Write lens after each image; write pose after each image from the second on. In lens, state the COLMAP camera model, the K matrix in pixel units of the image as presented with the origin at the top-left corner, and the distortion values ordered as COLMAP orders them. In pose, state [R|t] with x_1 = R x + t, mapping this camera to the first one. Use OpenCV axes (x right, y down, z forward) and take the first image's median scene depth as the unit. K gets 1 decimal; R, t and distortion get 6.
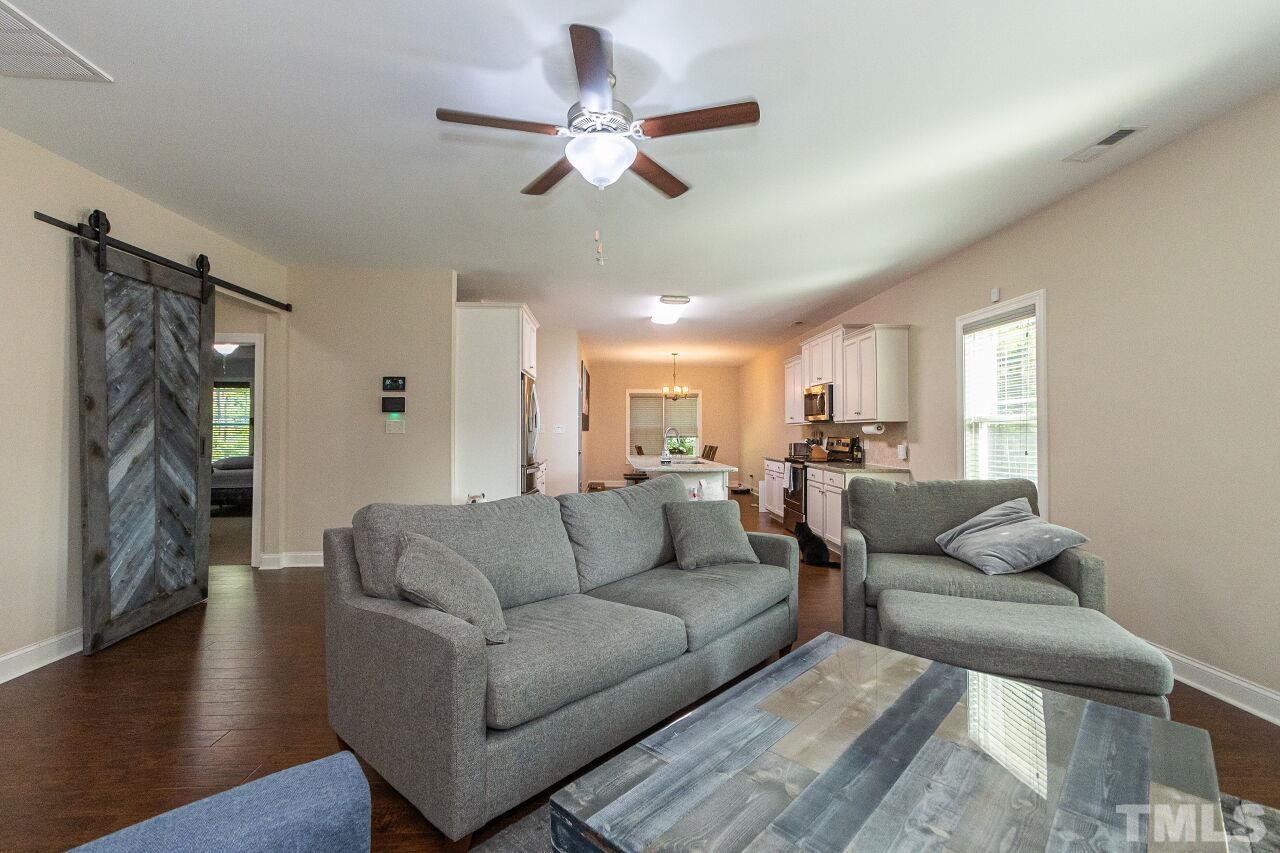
lens RADIAL K [[573.2, 0, 625.7], [0, 573.2, 426.1], [0, 0, 1]] dist [0.000588, 0.000224]
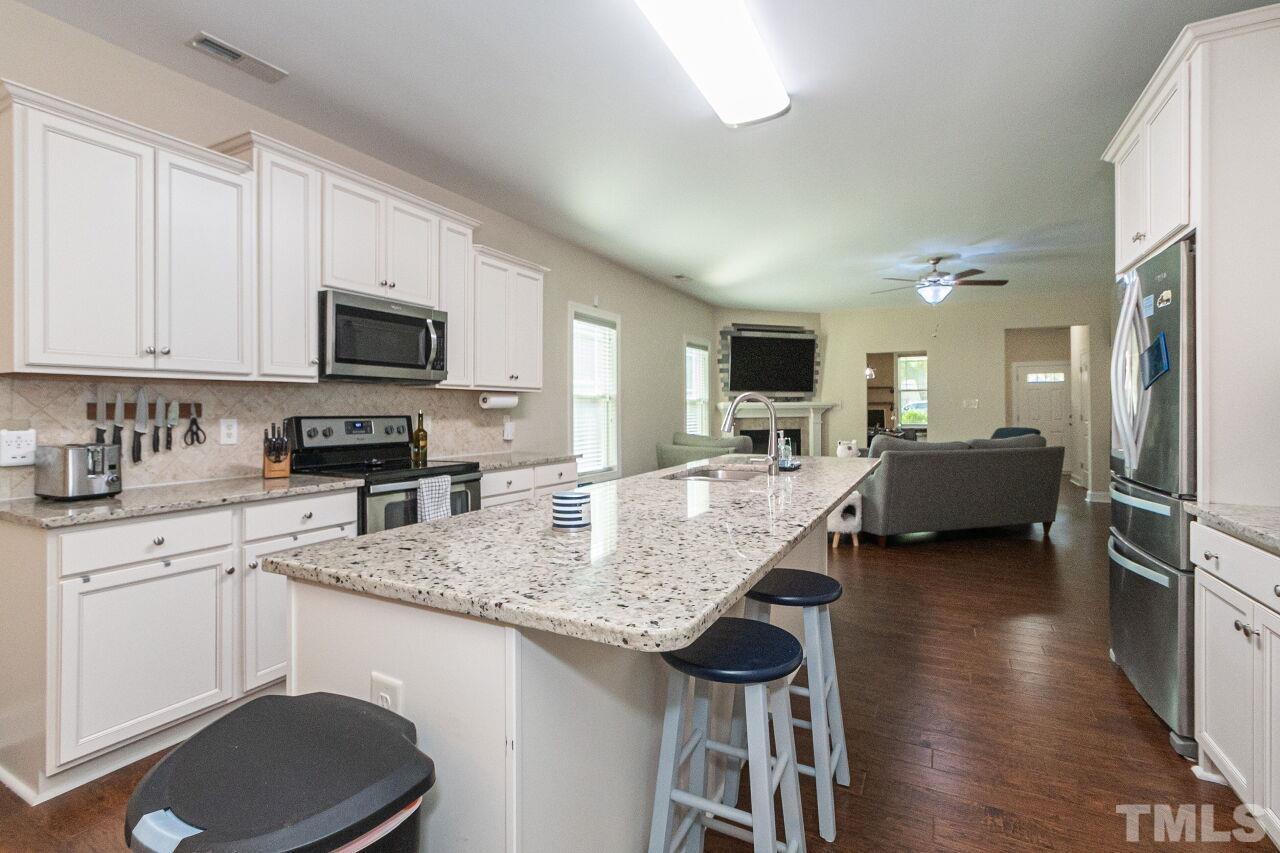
lens RADIAL K [[587.0, 0, 635.8], [0, 587.0, 404.9], [0, 0, 1]] dist [0.001461, 0.000586]
pose [[-0.871428, 0.004526, 0.490503, -0.082154], [-0.003617, 0.999871, -0.015653, 0.025565], [-0.490511, -0.015415, -0.871299, 1.927248]]
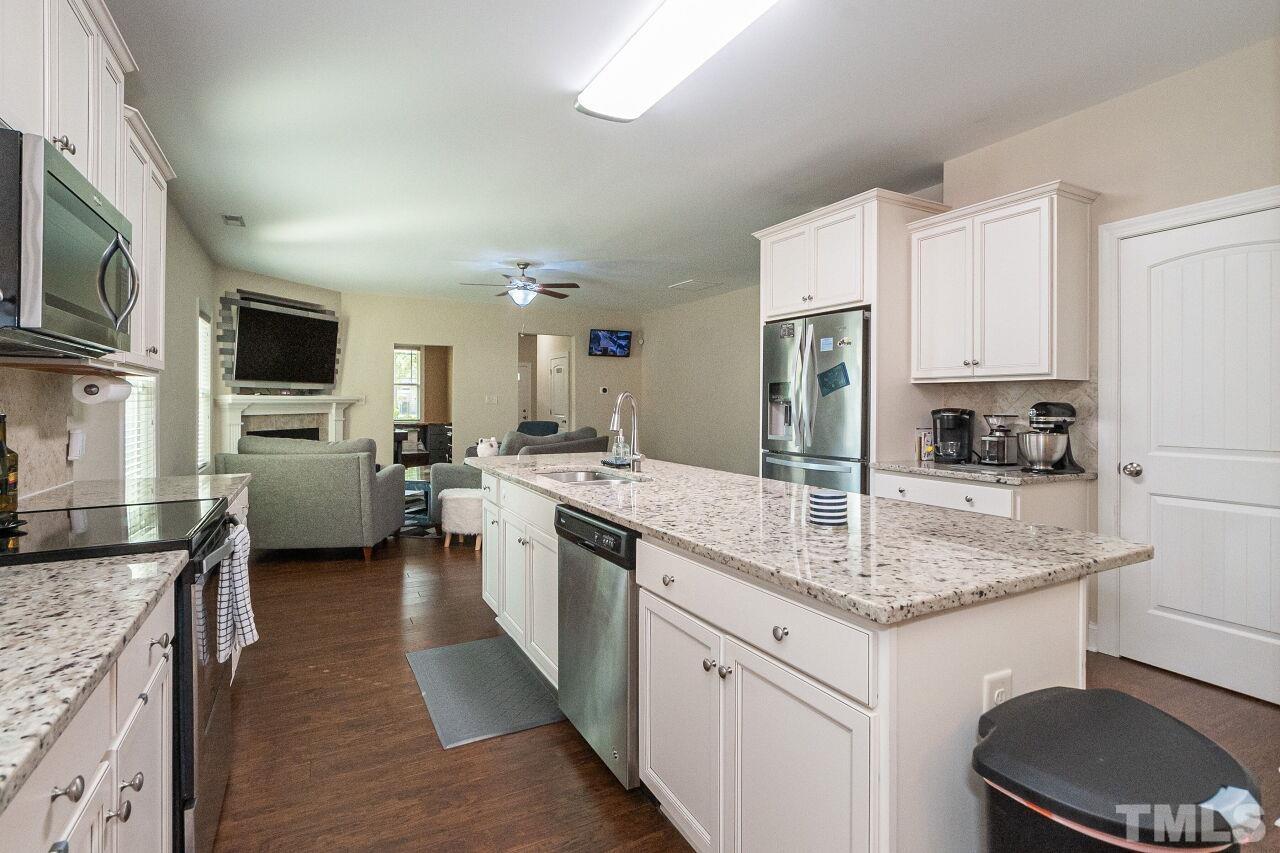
lens RADIAL K [[631.1, 0, 663.1], [0, 631.1, 402.9], [0, 0, 1]] dist [-0.015281, -0.000083]
pose [[-0.886595, -0.005282, -0.462517, 0.358050], [-0.000466, 0.999945, -0.010525, 0.021565], [0.462547, -0.009116, -0.886548, 1.937608]]
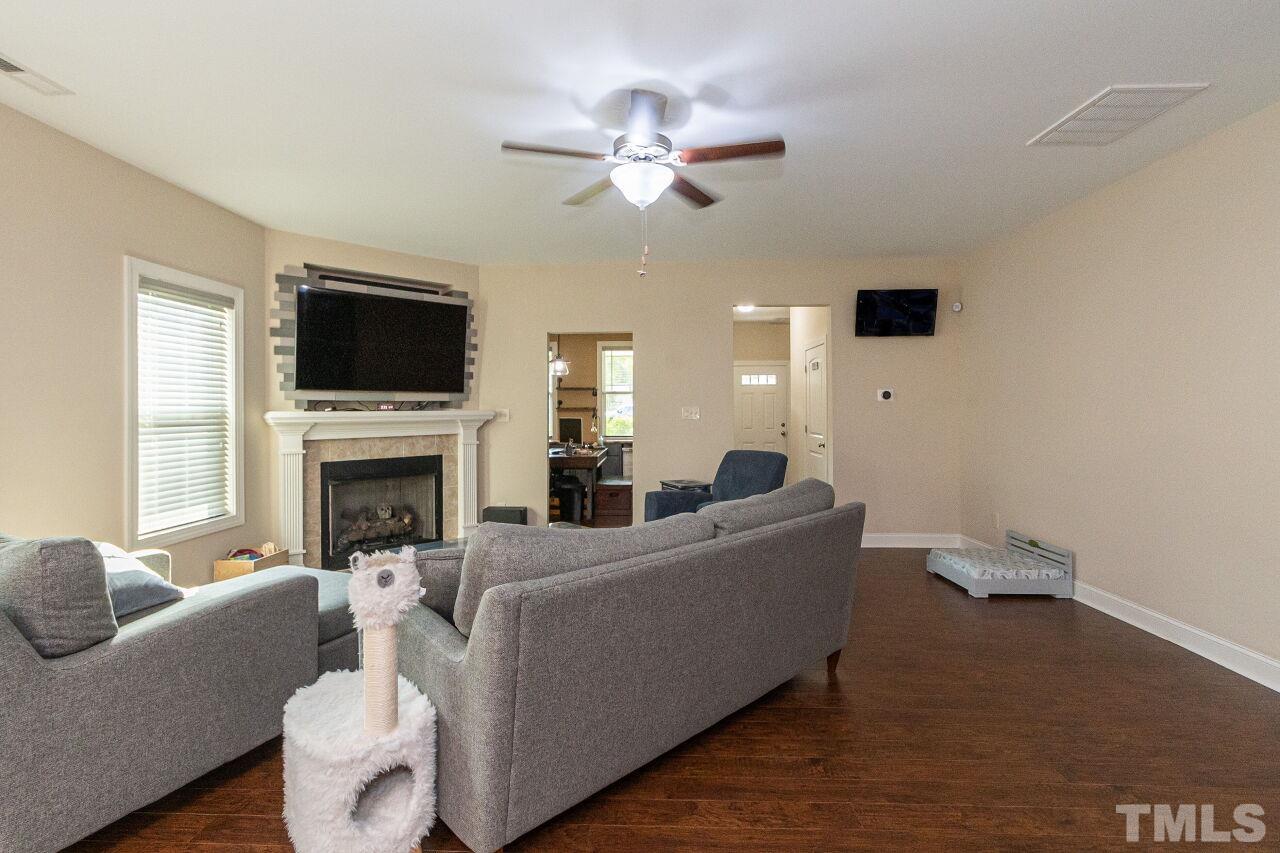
lens RADIAL K [[593.4, 0, 626.2], [0, 593.4, 411.7], [0, 0, 1]] dist [-0.009031, 0.000314]
pose [[-0.997278, 0.000181, 0.073736, -0.052054], [-0.000304, 0.999978, -0.006569, -0.005192], [-0.073735, -0.006574, -0.997256, 1.105761]]
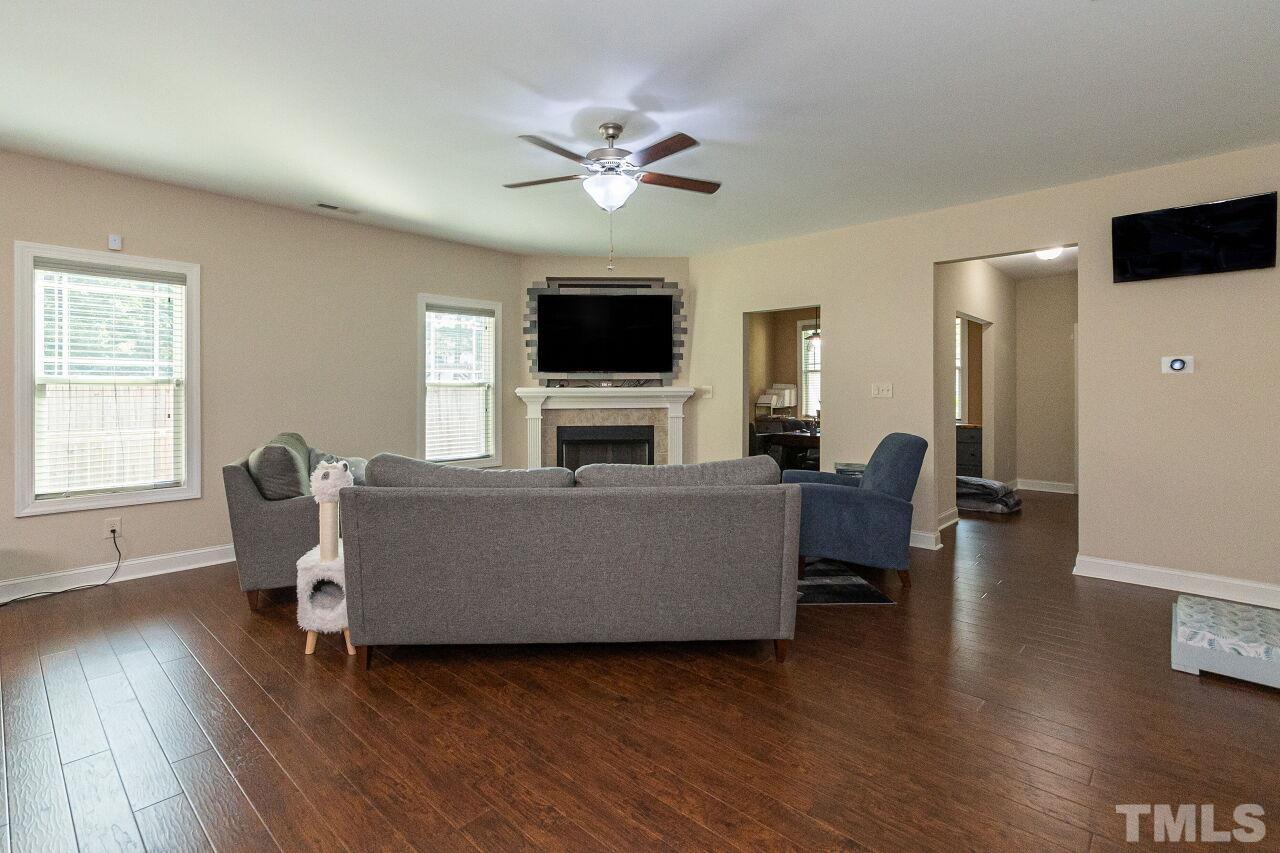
lens RADIAL K [[603.9, 0, 607.4], [0, 603.9, 394.3], [0, 0, 1]] dist [-0.011119, 0.017249]
pose [[-0.696298, -0.007430, 0.717714, -0.525920], [-0.009190, 0.999957, 0.001437, -0.000073], [-0.717694, -0.005595, -0.696337, 1.007297]]
